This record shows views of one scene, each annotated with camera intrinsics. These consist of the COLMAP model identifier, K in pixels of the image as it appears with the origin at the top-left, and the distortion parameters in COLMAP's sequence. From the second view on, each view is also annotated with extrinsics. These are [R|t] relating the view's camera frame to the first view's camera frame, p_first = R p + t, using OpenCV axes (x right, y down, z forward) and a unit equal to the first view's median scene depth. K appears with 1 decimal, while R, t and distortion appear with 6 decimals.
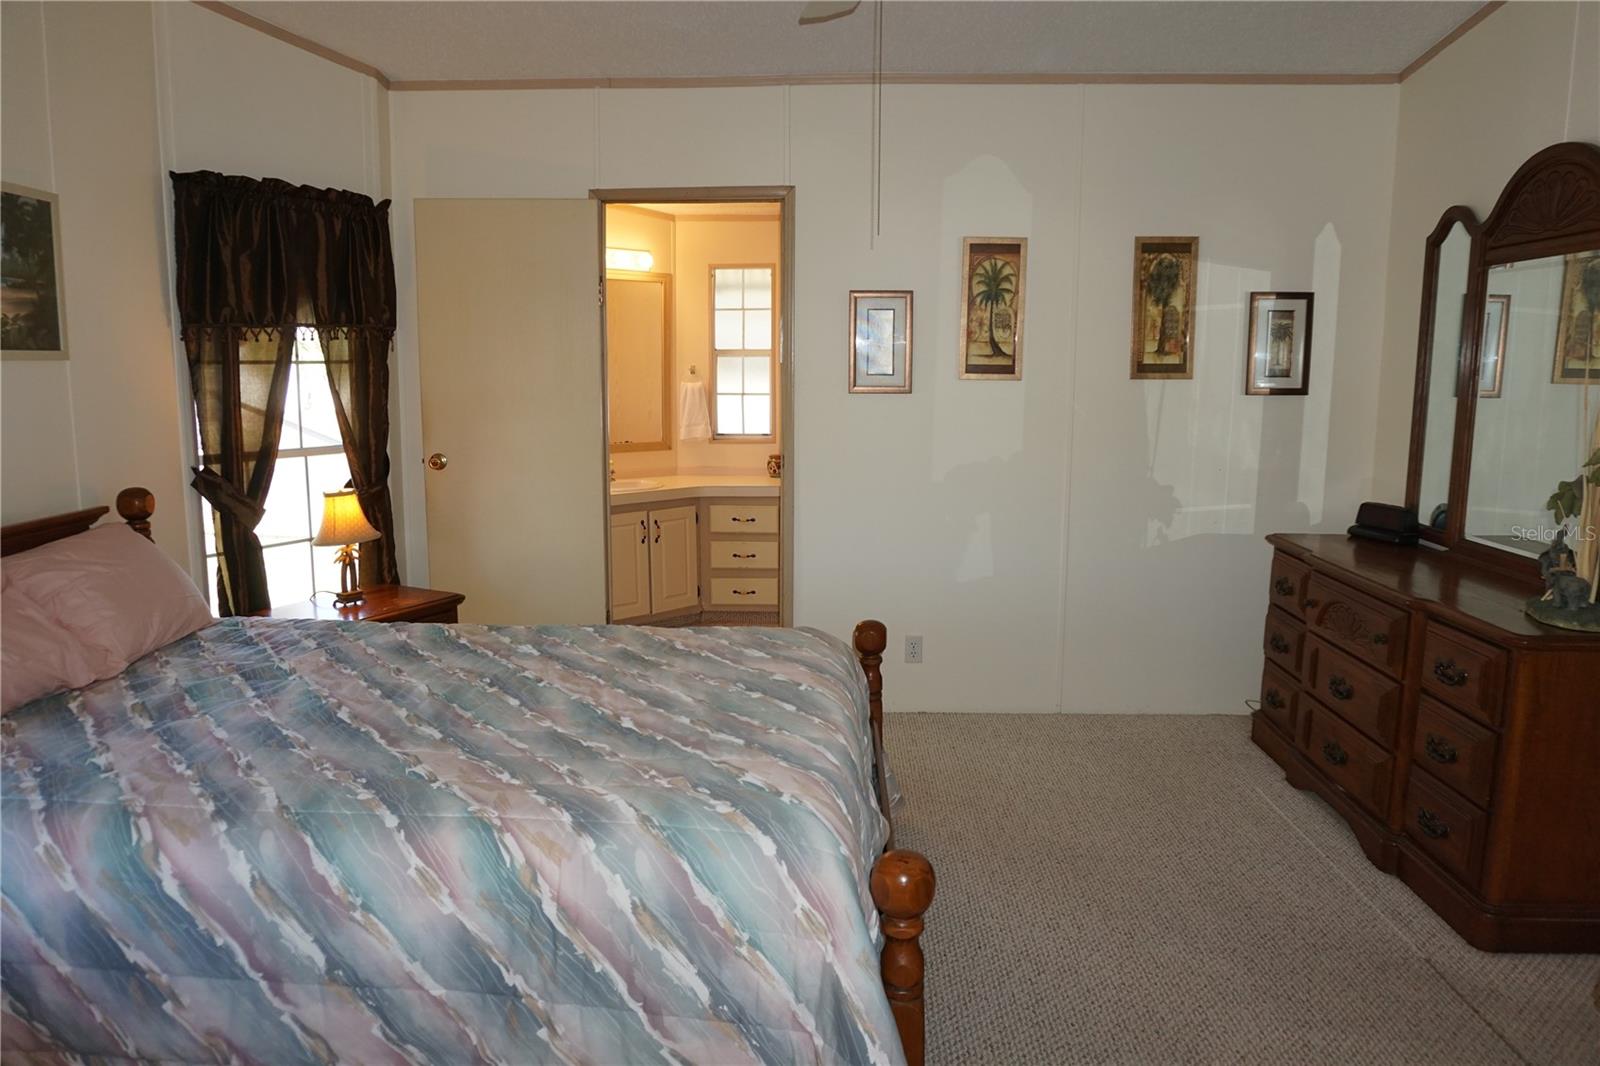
lens RADIAL K [[1161.6, 0, 800.0], [0, 1161.6, 533.0], [0, 0, 1]] dist [-0.006859, 0.000364]
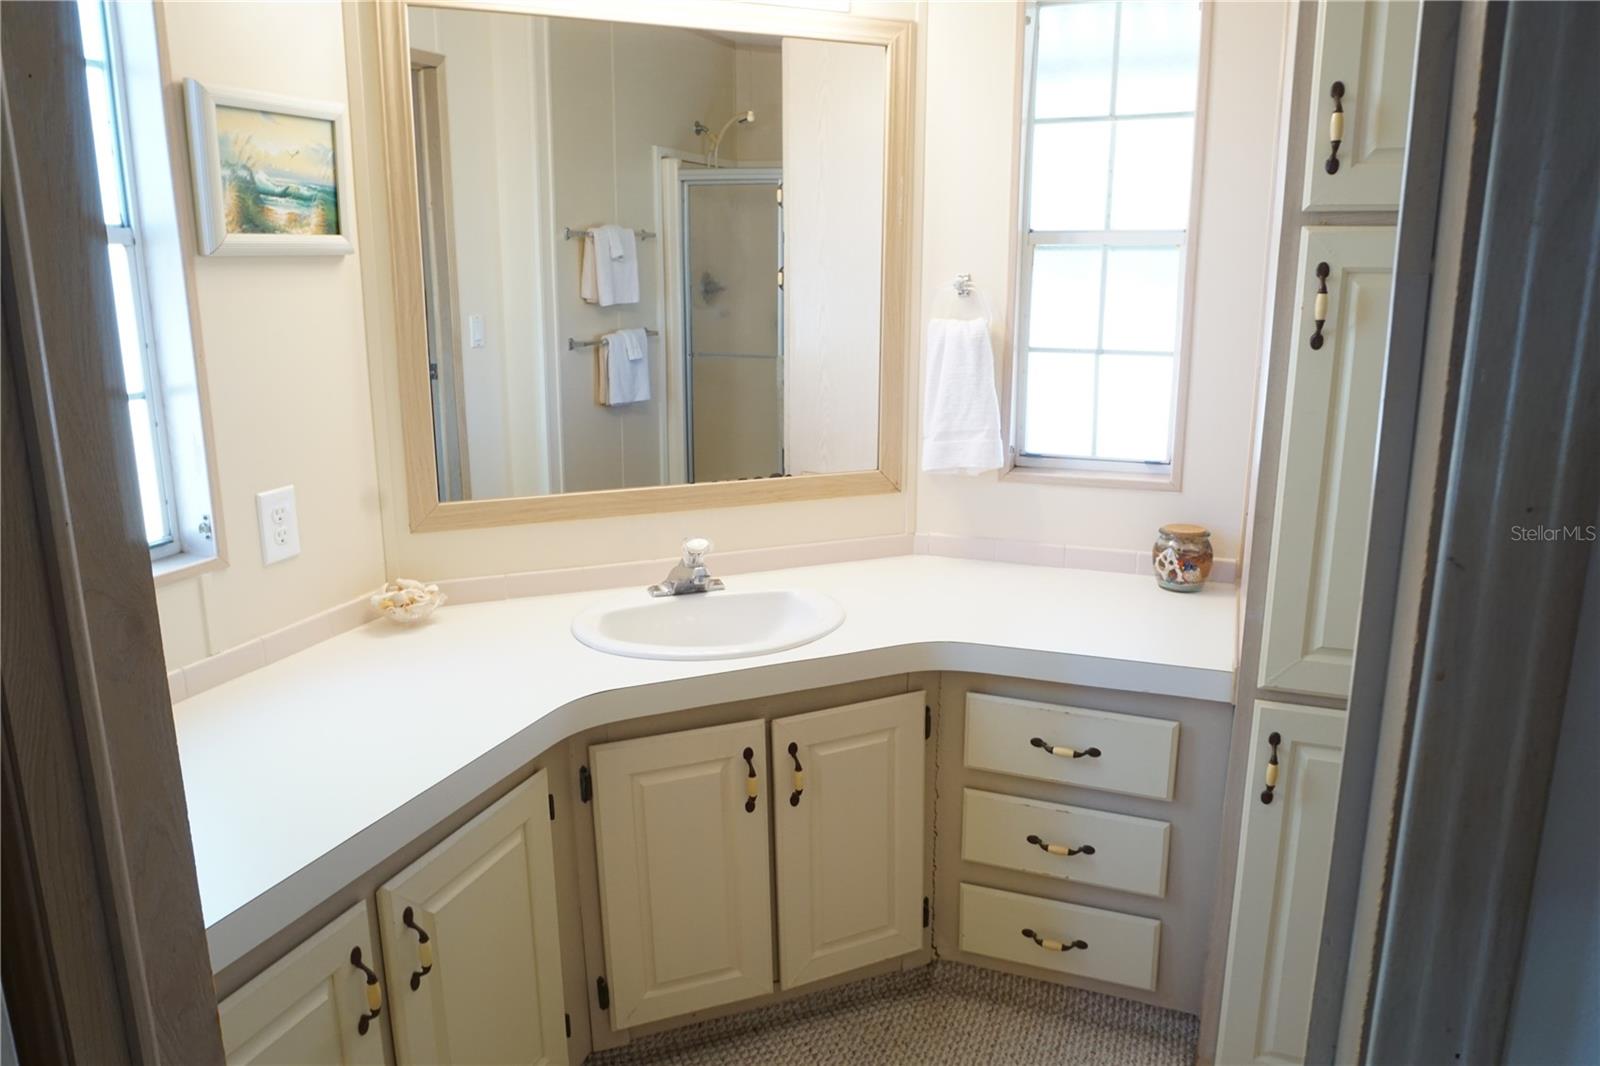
lens RADIAL K [[1103.7, 0, 800.0], [0, 1103.7, 533.0], [0, 0, 1]] dist [-0.037356, 0.000537]
pose [[0.944323, 0.072187, -0.321004, -0.022217], [-0.043372, 0.994432, 0.096038, -0.093080], [0.326149, -0.076768, 0.942196, 0.641056]]
